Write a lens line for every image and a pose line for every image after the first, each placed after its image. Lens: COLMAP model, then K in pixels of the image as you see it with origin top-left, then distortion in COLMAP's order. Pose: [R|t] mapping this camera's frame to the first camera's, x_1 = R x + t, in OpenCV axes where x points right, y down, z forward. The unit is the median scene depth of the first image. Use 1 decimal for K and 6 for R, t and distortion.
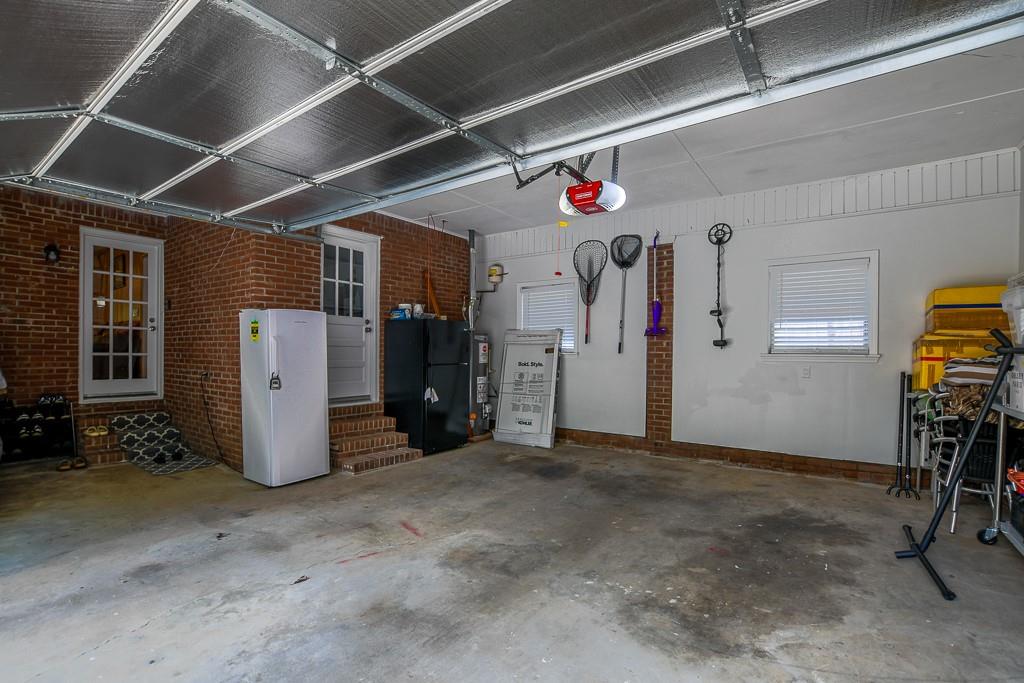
lens RADIAL K [[459.2, 0, 512.3], [0, 459.2, 351.8], [0, 0, 1]] dist [-0.034978, 0.004620]
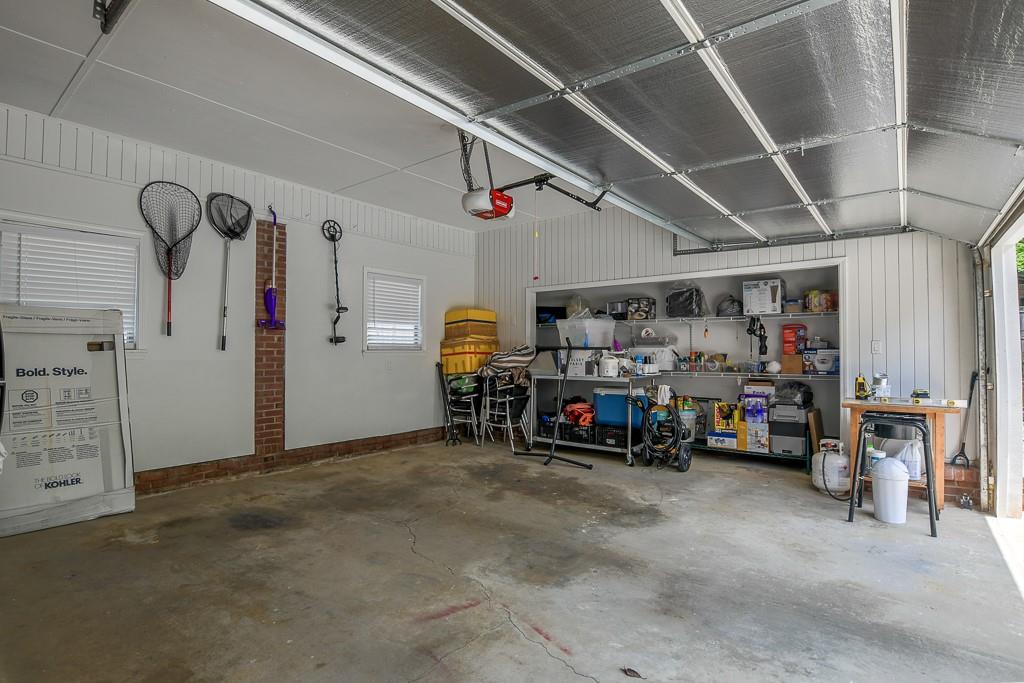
lens RADIAL K [[492.3, 0, 511.2], [0, 492.3, 336.1], [0, 0, 1]] dist [-0.028170, 0.000555]
pose [[0.072514, 0.022395, 0.997116, -0.704731], [-0.000831, 0.999749, -0.022394, -0.003675], [-0.997367, 0.000796, 0.072515, 0.636838]]
